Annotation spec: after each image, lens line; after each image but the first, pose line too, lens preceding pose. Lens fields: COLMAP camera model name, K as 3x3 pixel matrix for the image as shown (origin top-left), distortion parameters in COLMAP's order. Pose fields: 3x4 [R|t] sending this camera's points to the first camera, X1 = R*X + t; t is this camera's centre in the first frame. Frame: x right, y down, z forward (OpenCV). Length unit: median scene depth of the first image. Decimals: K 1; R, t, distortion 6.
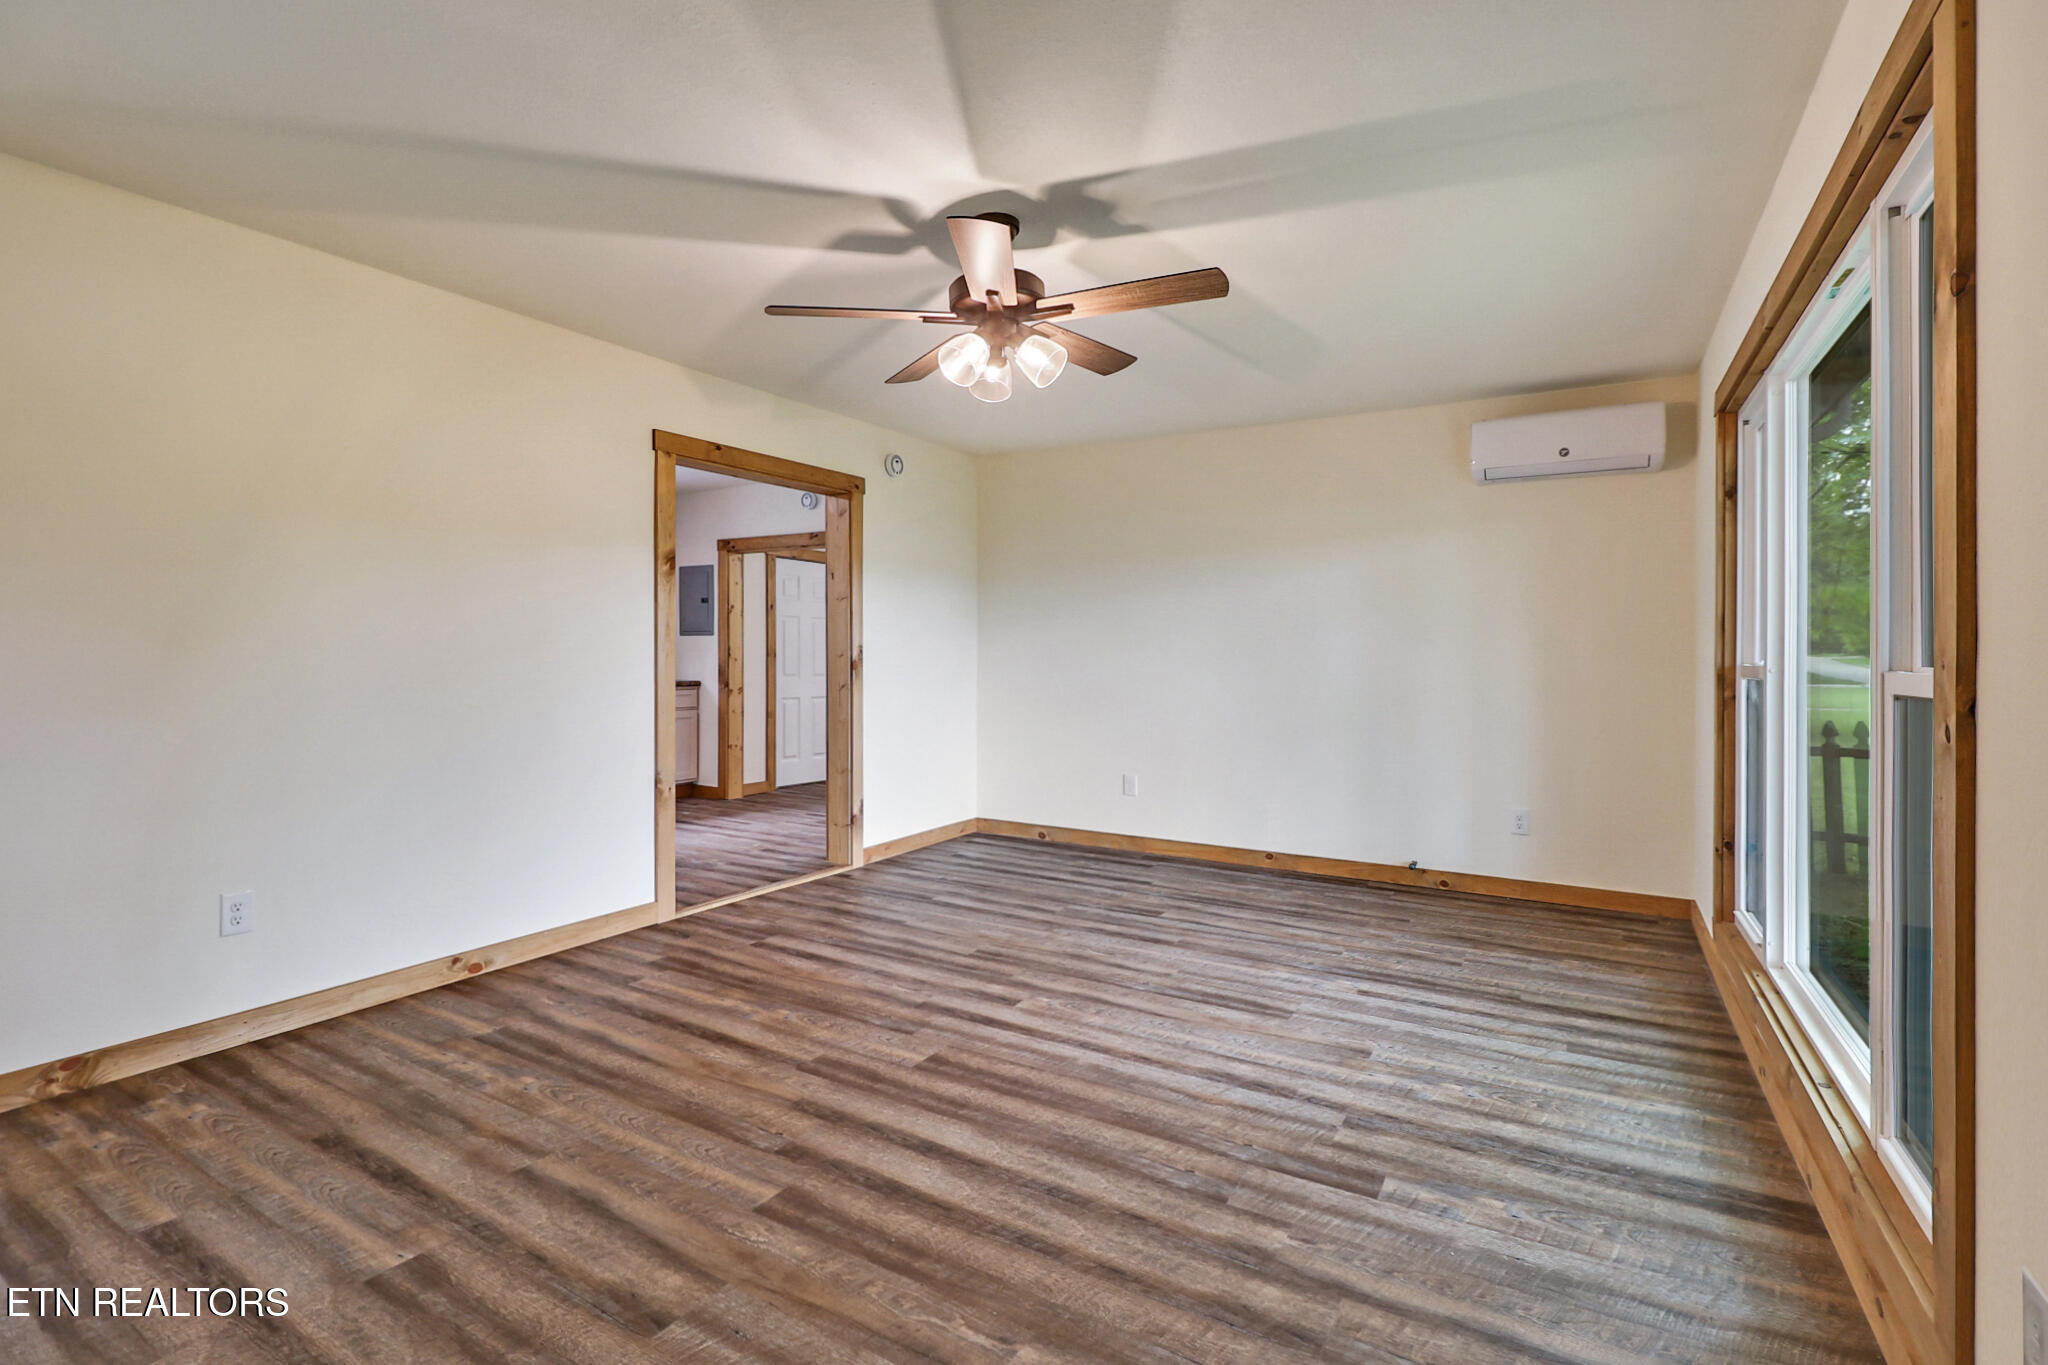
lens RADIAL K [[935.2, 0, 1013.5], [0, 935.2, 671.5], [0, 0, 1]] dist [0.001156, -0.010332]
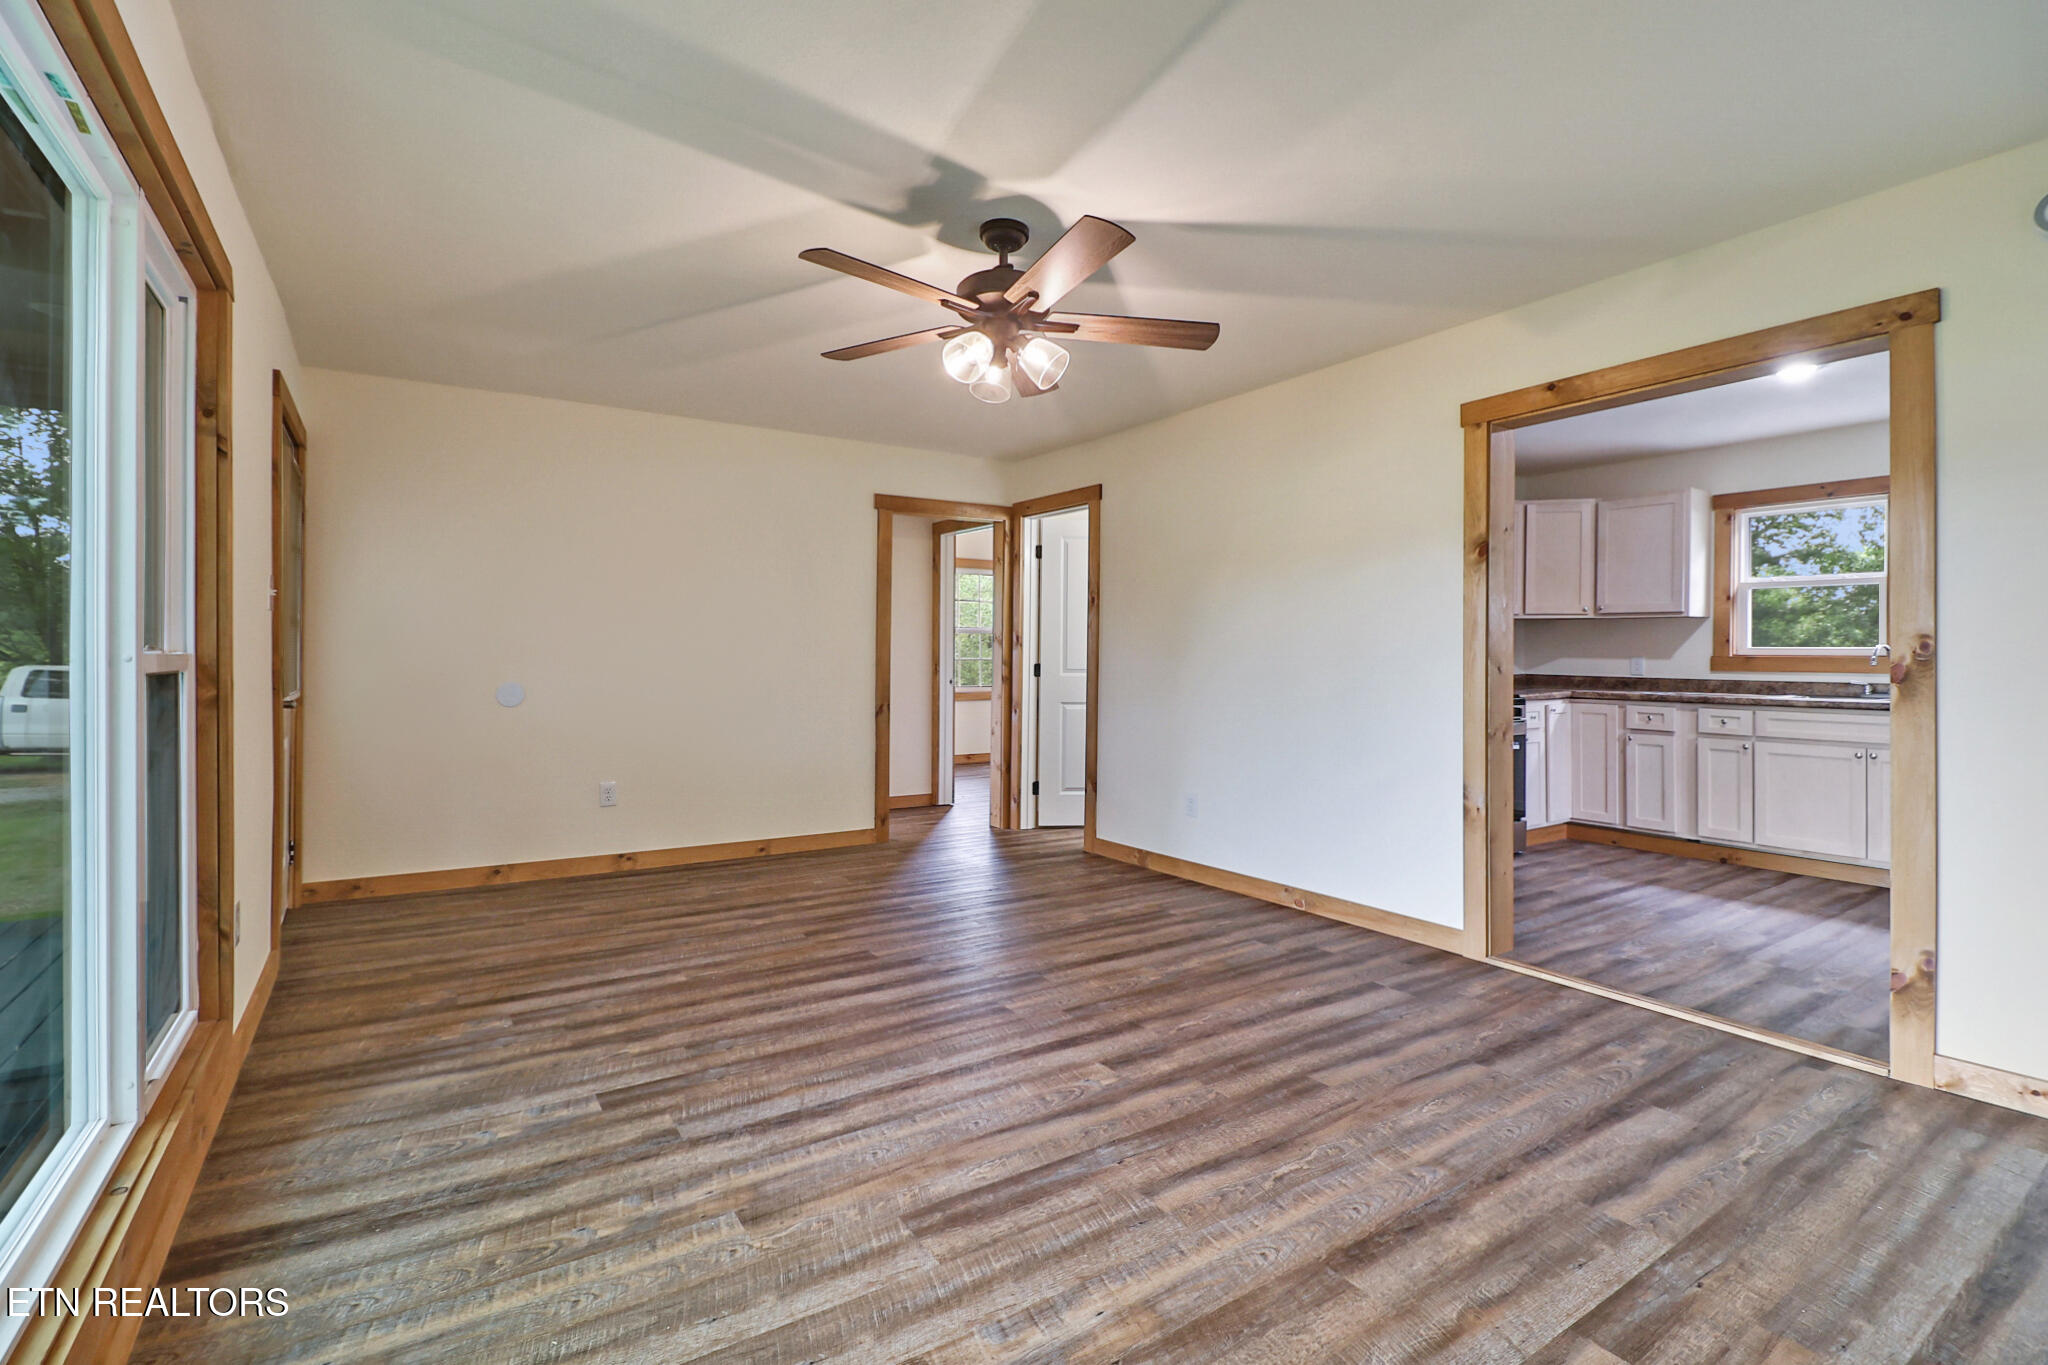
lens RADIAL K [[943.6, 0, 999.8], [0, 943.6, 661.0], [0, 0, 1]] dist [0.010630, -0.014051]
pose [[-0.448256, -0.006100, -0.893884, 0.952025], [-0.016705, 0.999859, 0.001554, -0.008424], [0.893749, 0.015629, -0.448295, 1.524015]]
